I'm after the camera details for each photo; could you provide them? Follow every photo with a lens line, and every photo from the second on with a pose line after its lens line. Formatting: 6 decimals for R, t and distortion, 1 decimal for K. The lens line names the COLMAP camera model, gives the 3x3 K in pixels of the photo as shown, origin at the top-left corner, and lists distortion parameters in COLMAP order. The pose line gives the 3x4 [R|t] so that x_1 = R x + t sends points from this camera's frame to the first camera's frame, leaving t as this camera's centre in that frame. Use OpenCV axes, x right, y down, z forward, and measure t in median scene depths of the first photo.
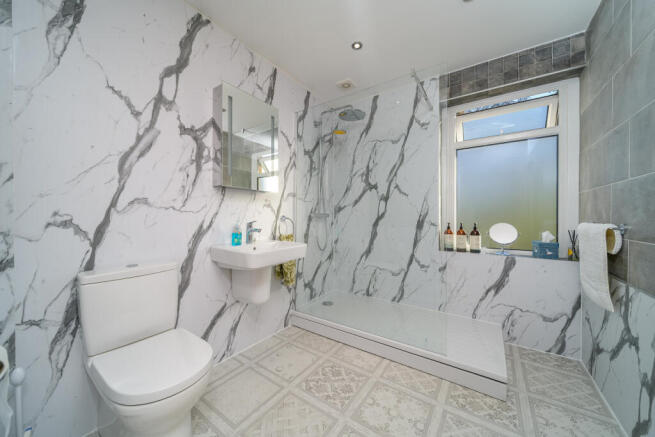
lens RADIAL K [[235.1, 0, 327.3], [0, 235.1, 220.6], [0, 0, 1]] dist [0.001681, 0.000058]
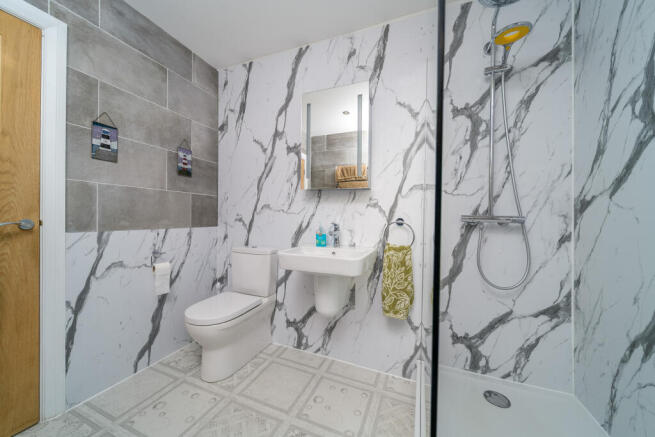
lens RADIAL K [[235.1, 0, 327.3], [0, 235.1, 220.6], [0, 0, 1]] dist [0.001681, 0.000058]
pose [[0.219441, 0.016301, -0.975490, 0.639845], [-0.037762, 0.999253, 0.008203, -0.015643], [0.974895, 0.035036, 0.219892, 0.861345]]
